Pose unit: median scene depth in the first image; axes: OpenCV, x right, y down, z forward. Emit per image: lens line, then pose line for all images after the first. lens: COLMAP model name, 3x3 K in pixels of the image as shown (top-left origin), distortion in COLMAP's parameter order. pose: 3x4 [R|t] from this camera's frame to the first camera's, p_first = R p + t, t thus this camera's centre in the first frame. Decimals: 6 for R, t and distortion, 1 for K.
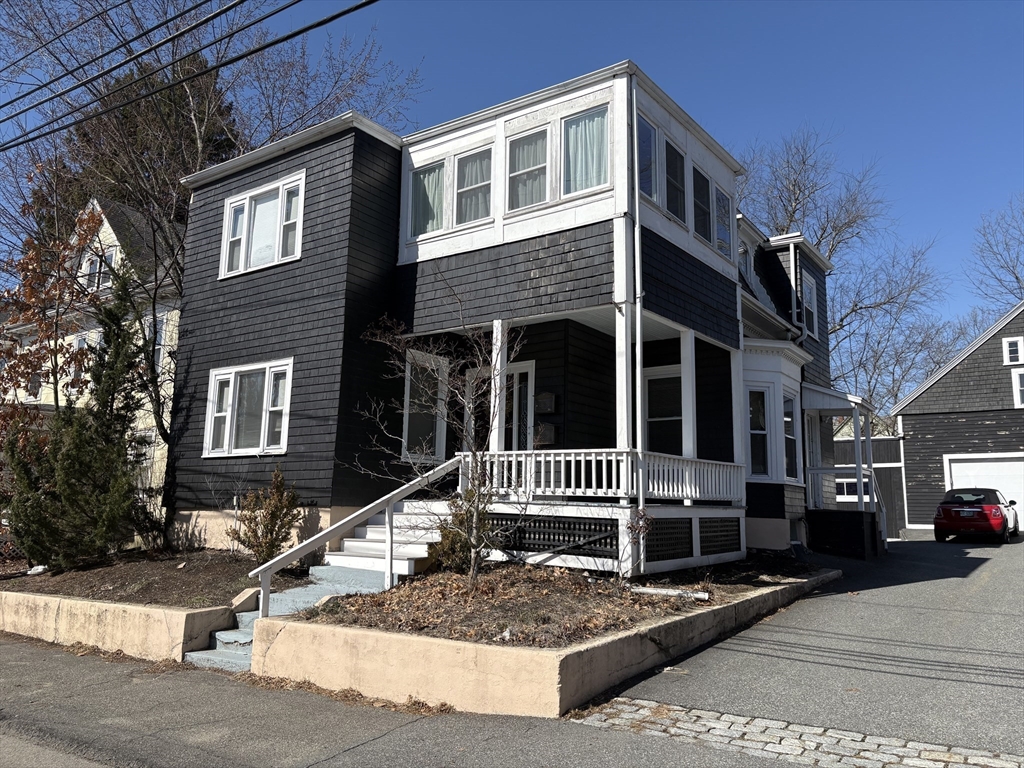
lens RADIAL K [[770.0, 0, 518.5], [0, 770.0, 384.1], [0, 0, 1]] dist [0.045352, -0.051886]
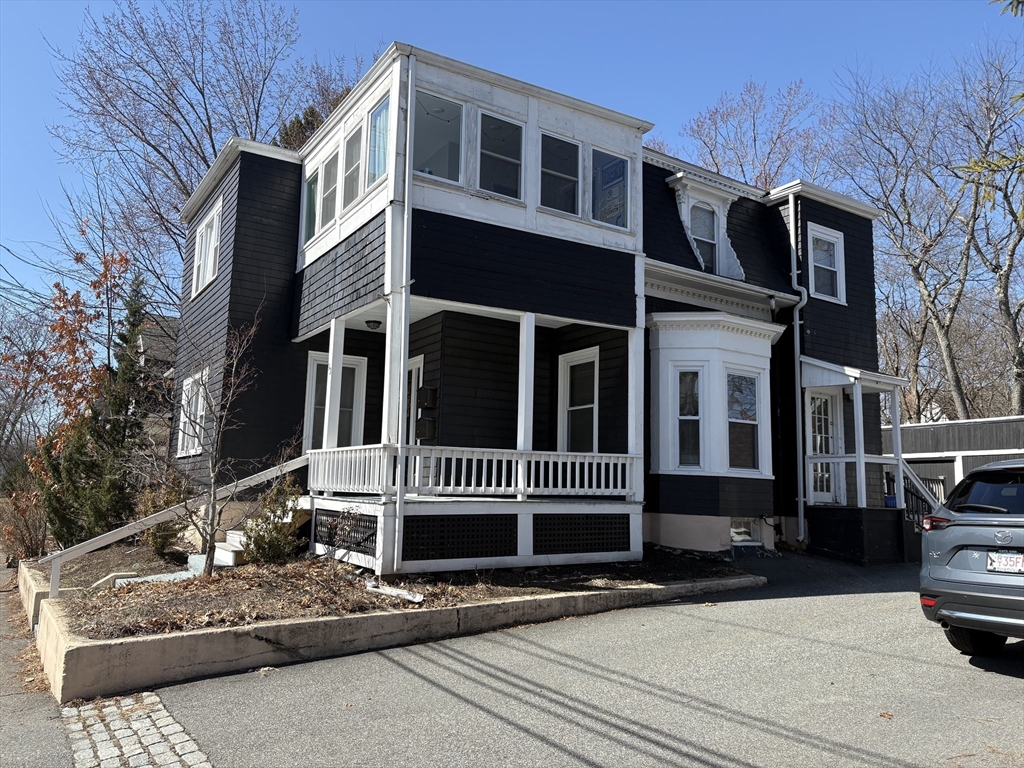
lens RADIAL K [[770.0, 0, 516.5], [0, 770.0, 383.5], [0, 0, 1]] dist [0.045352, -0.051886]
pose [[0.927714, -0.051315, -0.369748, 0.542127], [0.055646, 0.998450, 0.001050, 0.013114], [0.369121, -0.021549, 0.929131, 0.128804]]
